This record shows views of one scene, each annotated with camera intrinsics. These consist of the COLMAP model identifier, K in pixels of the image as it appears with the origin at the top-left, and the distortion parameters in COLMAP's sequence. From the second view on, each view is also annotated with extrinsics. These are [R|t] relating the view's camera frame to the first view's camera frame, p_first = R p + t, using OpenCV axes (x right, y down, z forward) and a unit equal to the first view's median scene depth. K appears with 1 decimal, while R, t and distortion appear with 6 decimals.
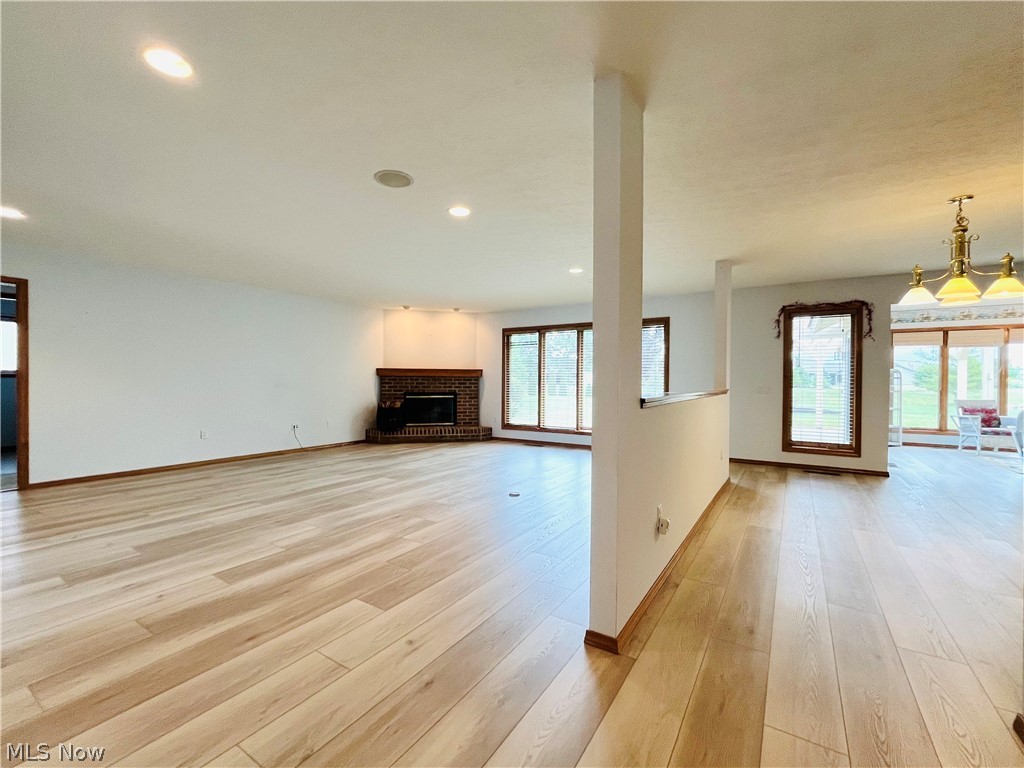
lens RADIAL K [[442.6, 0, 512.0], [0, 442.6, 384.0], [0, 0, 1]] dist [-0.003336, -0.000330]
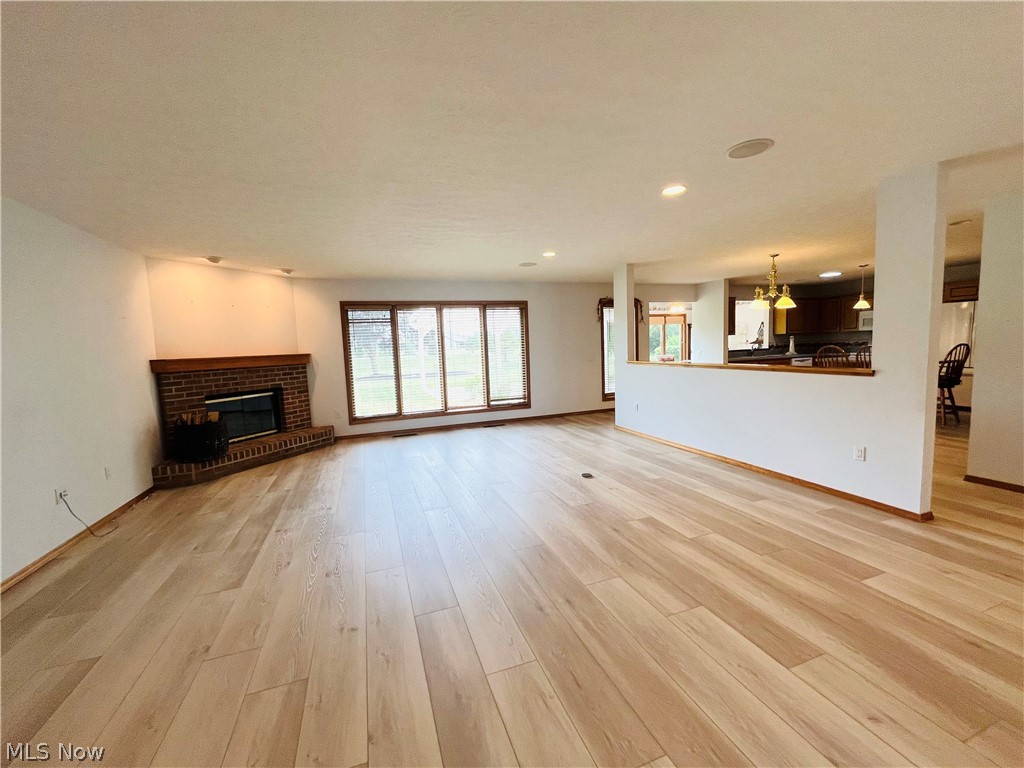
lens RADIAL K [[413.0, 0, 511.4], [0, 413.0, 384.8], [0, 0, 1]] dist [-0.002878, 0.000267]
pose [[0.610046, -0.105627, 0.785294, -0.447518], [0.049621, 0.994222, 0.095182, -0.031671], [-0.790811, -0.019098, 0.611762, 0.303317]]
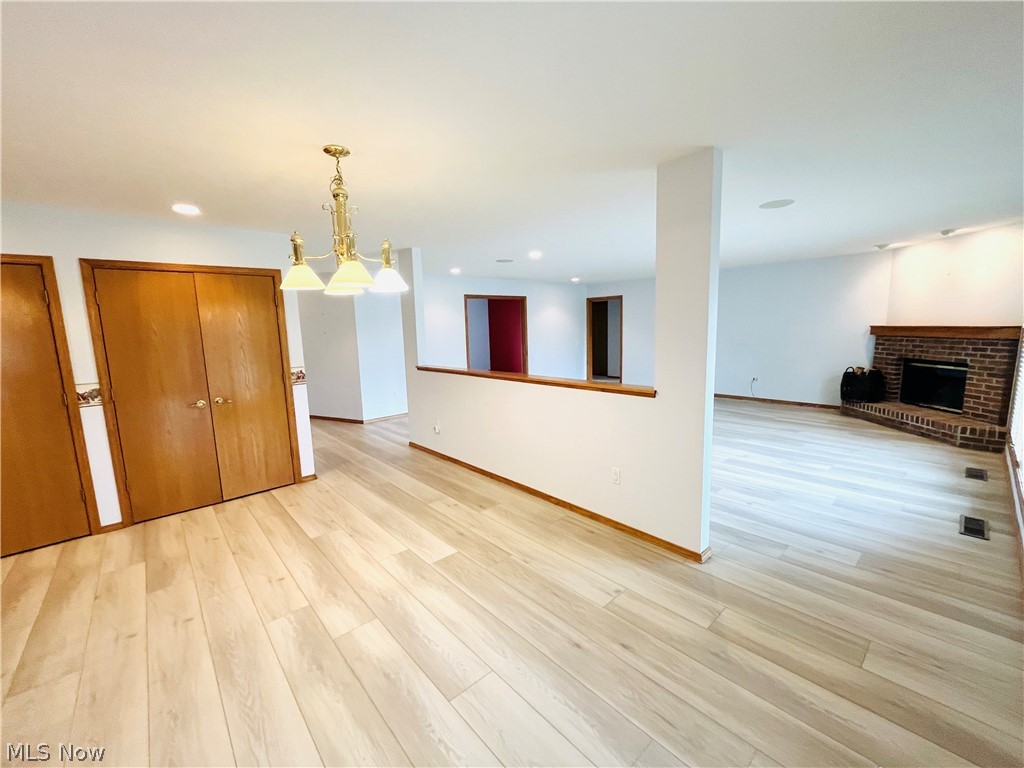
lens RADIAL K [[413.0, 0, 511.4], [0, 413.0, 384.8], [0, 0, 1]] dist [-0.002878, 0.000267]
pose [[-0.270422, 0.136994, -0.952945, 0.633424], [0.020814, 0.990425, 0.136475, -0.045882], [0.962517, 0.017071, -0.270684, 0.566429]]
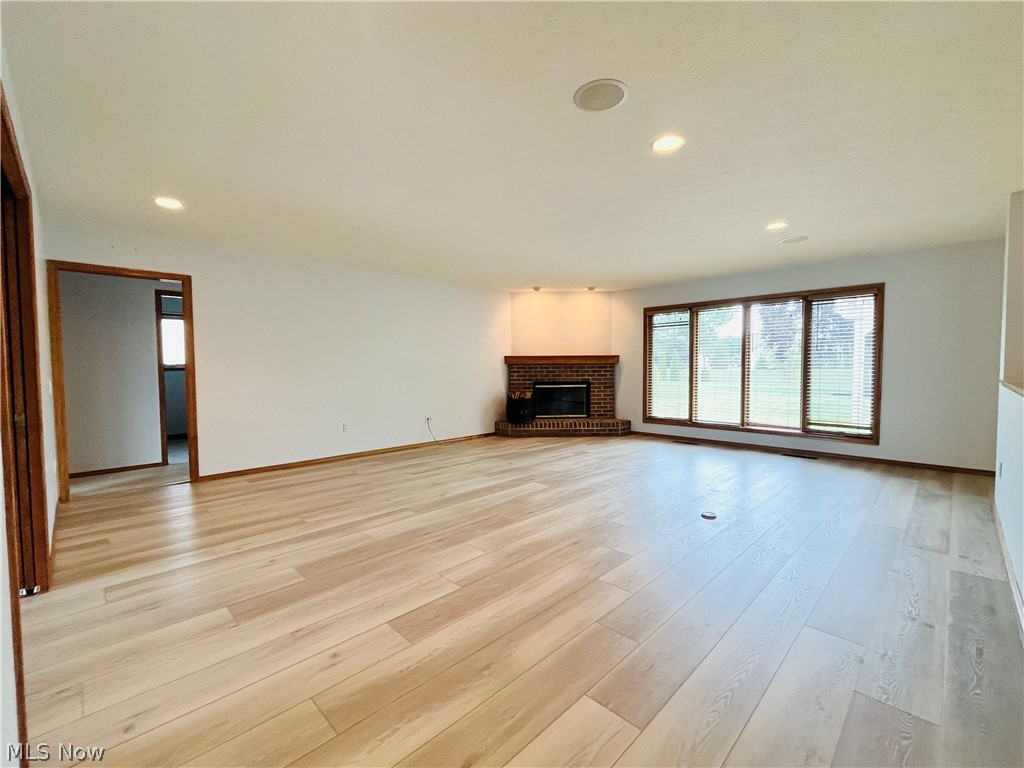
lens RADIAL K [[442.6, 0, 512.0], [0, 442.6, 384.0], [0, 0, 1]] dist [-0.003336, -0.000330]
pose [[0.976100, -0.004285, -0.217280, -0.088726], [0.011900, 0.999360, 0.033749, -0.008109], [0.216996, -0.035528, 0.975526, 0.089438]]
